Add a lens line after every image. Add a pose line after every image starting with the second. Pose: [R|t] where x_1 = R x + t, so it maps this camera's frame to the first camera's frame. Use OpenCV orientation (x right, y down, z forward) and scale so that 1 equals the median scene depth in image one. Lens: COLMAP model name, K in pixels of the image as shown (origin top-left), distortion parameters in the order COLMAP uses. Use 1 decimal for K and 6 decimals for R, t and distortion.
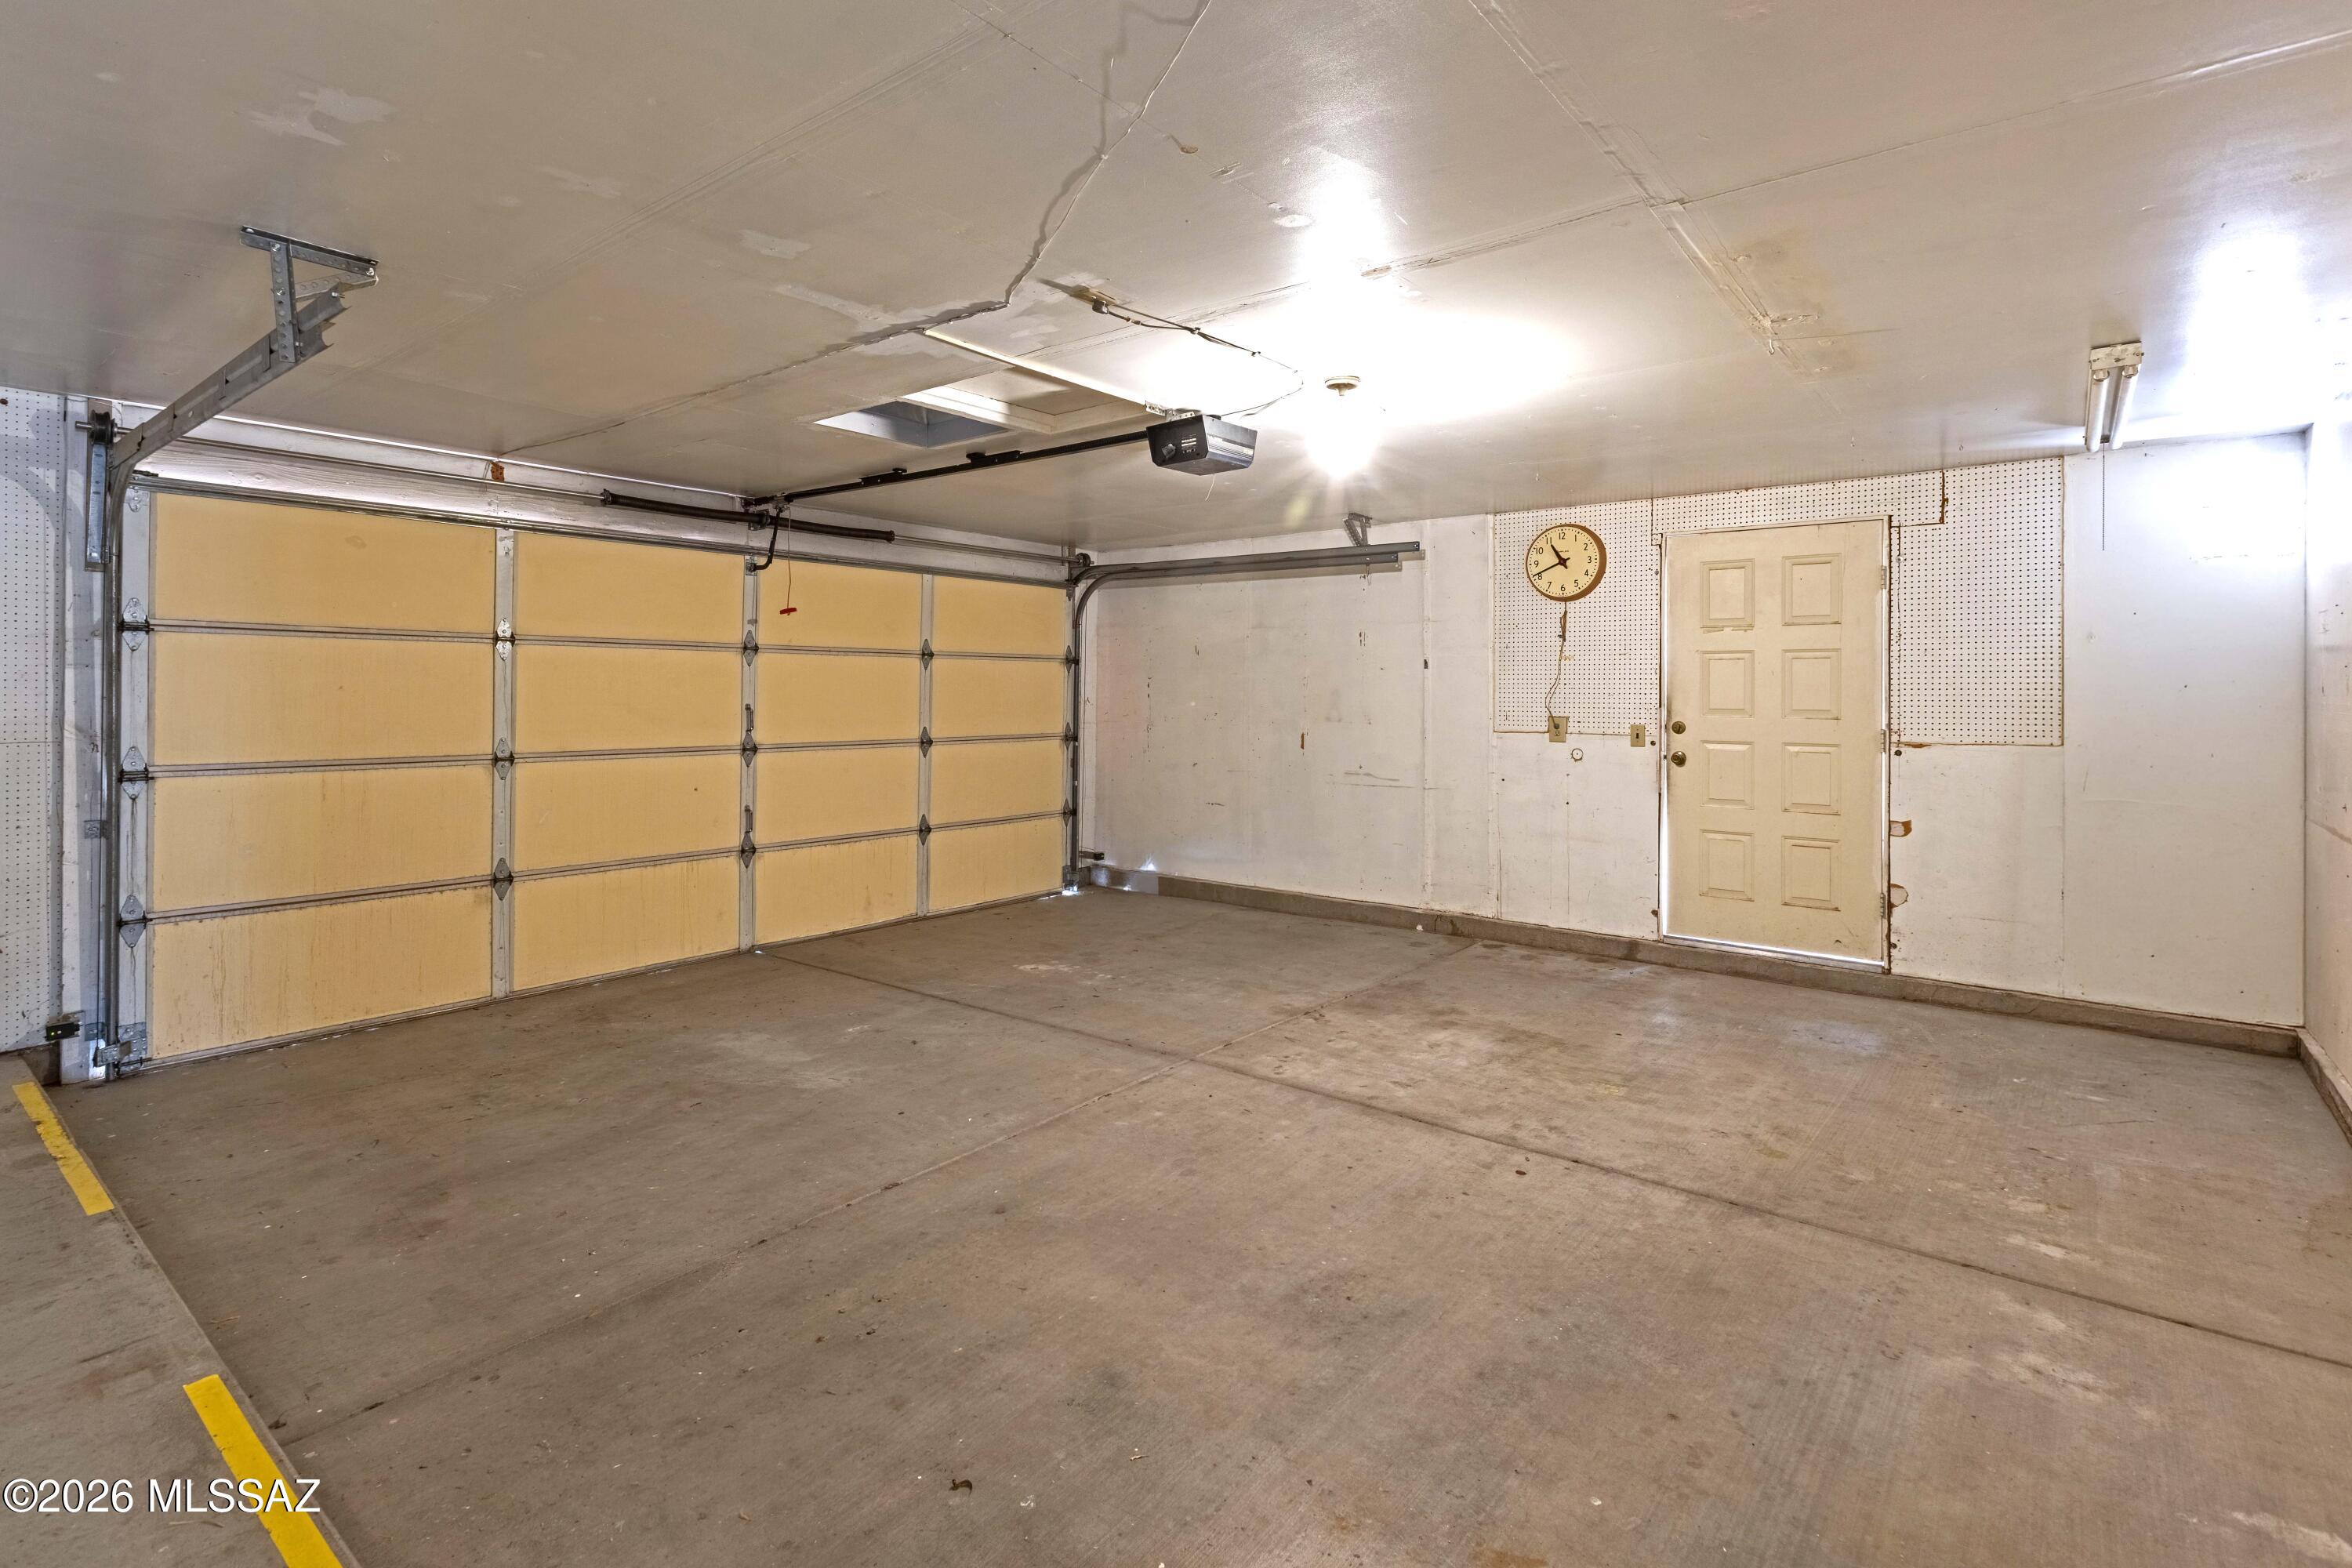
lens RADIAL K [[1077.4, 0, 1203.1], [0, 1077.4, 687.3], [0, 0, 1]] dist [0.007492, -0.001523]
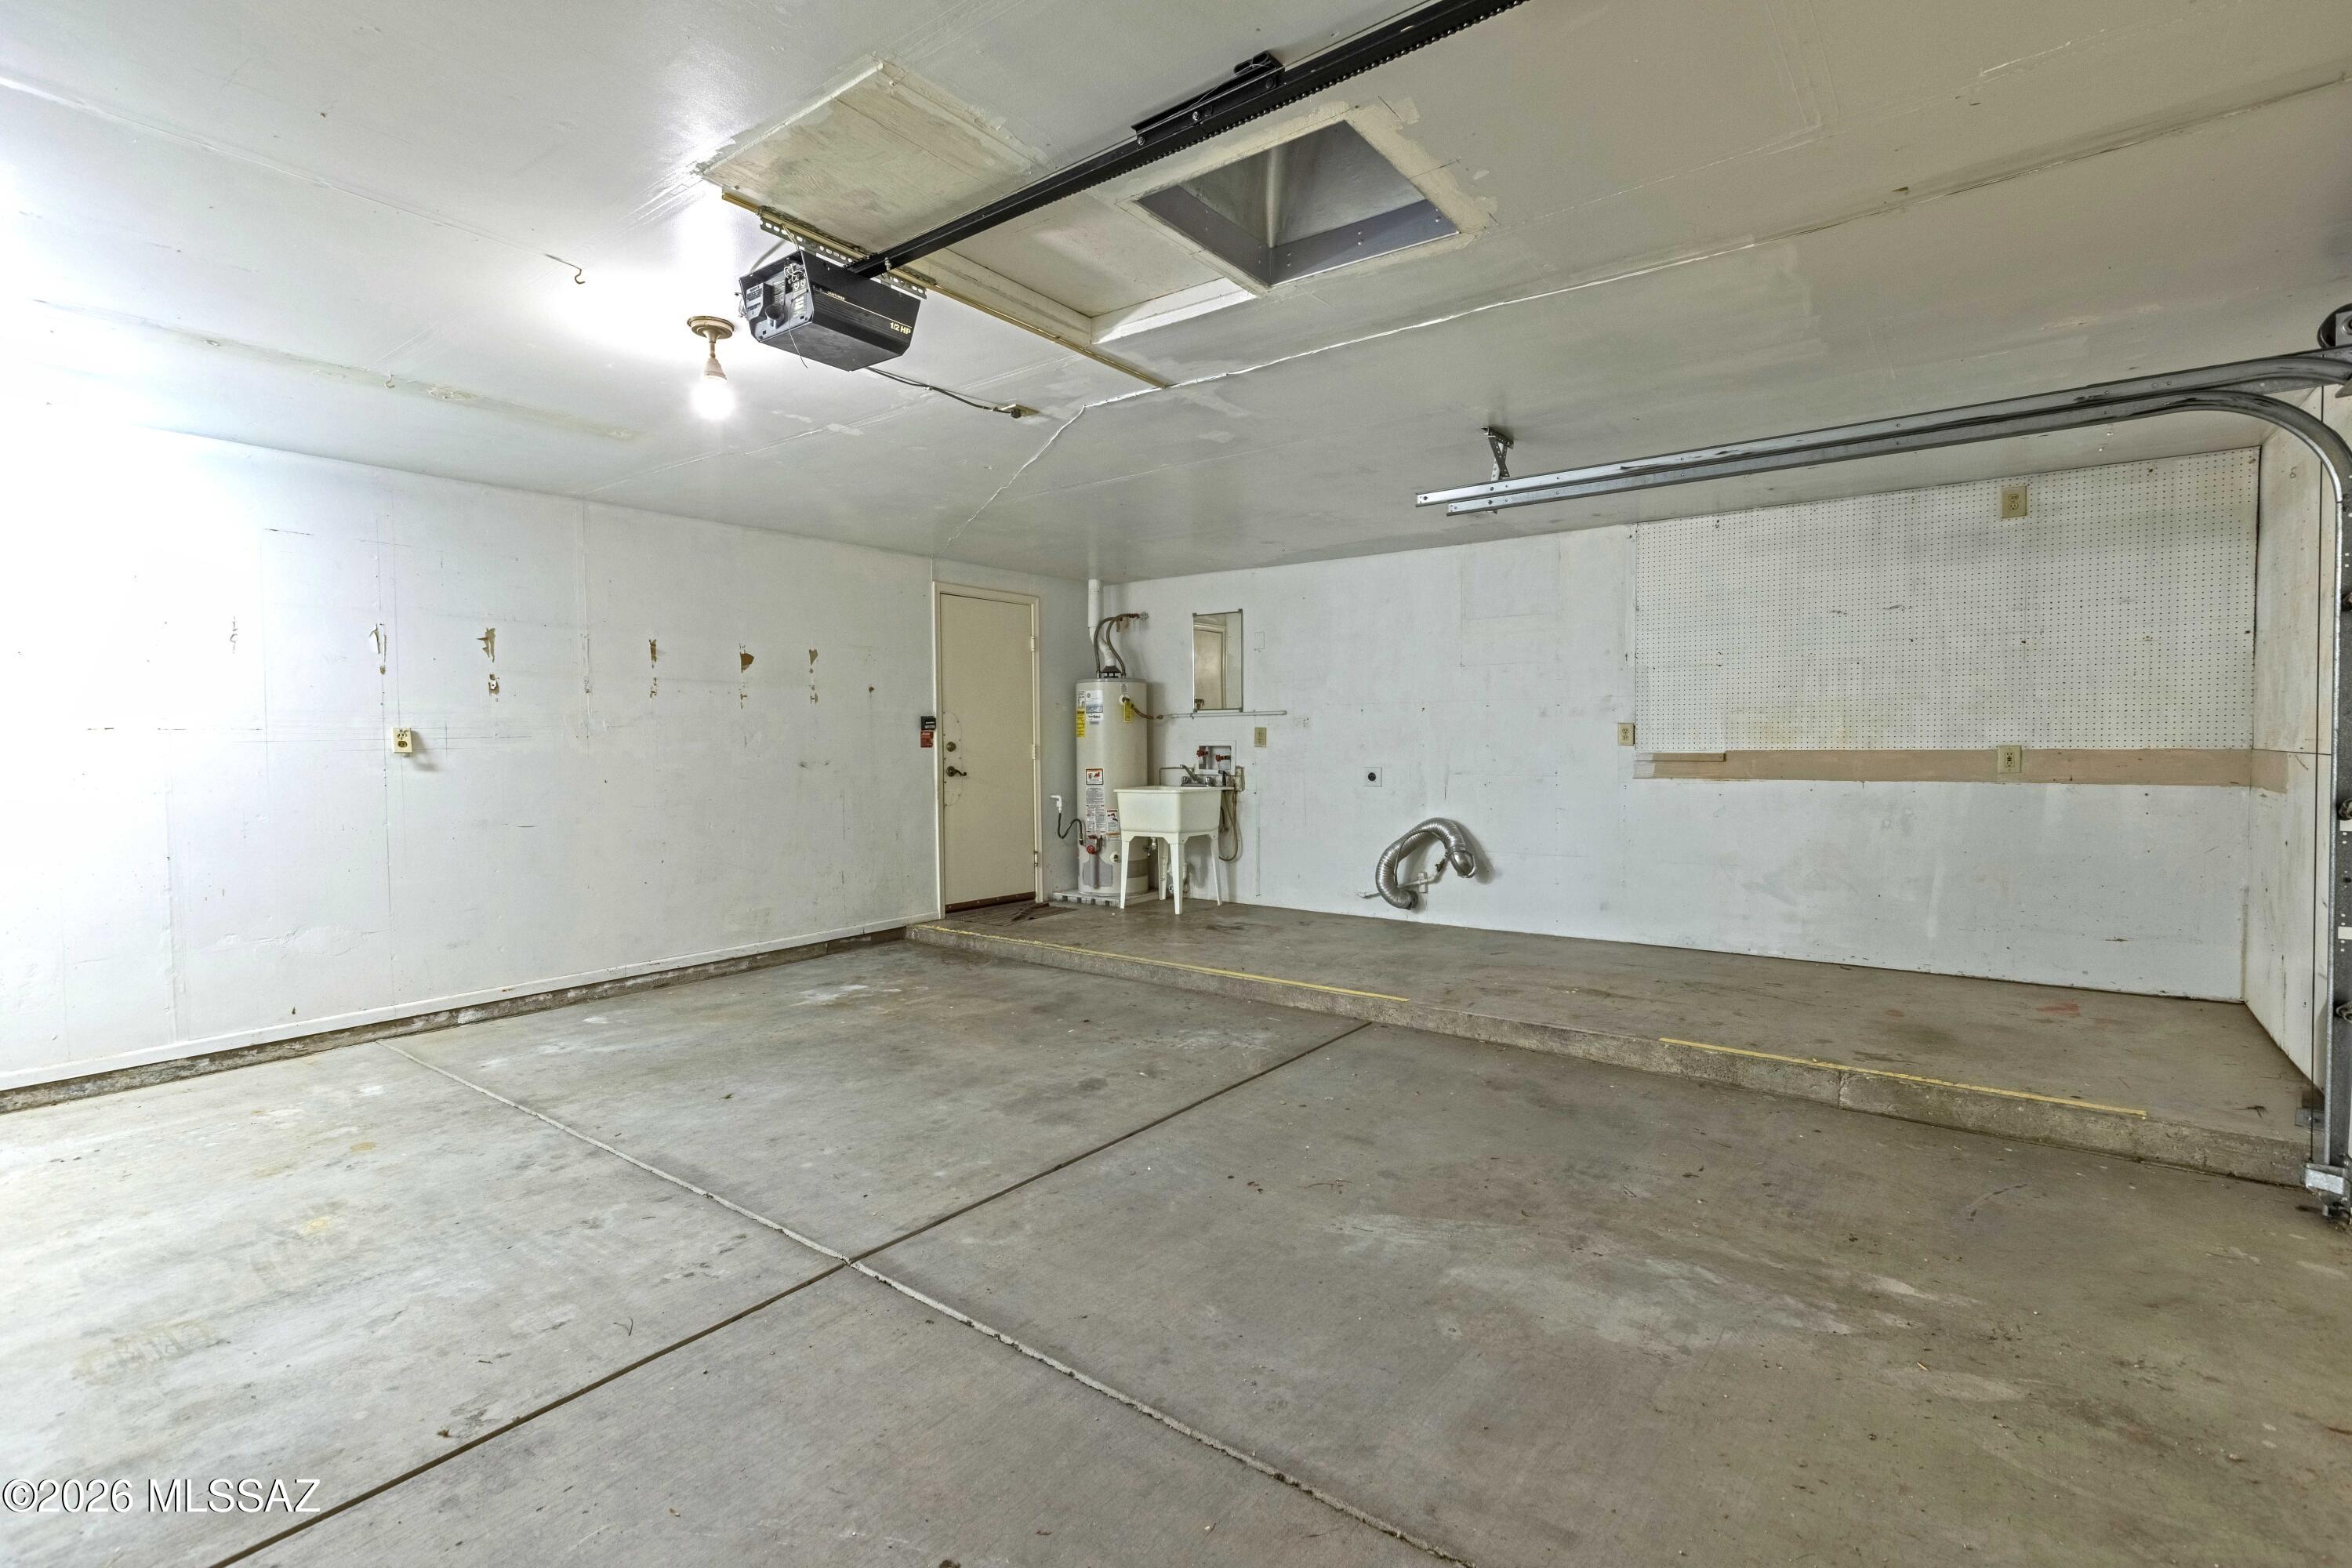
lens RADIAL K [[1077.4, 0, 1177.4], [0, 1077.4, 778.7], [0, 0, 1]] dist [0.007492, -0.001523]
pose [[-0.999955, 0.000820, 0.009428, -0.275986], [0.001136, 0.999436, 0.033555, 0.045615], [-0.009395, 0.033565, -0.999392, 2.103150]]
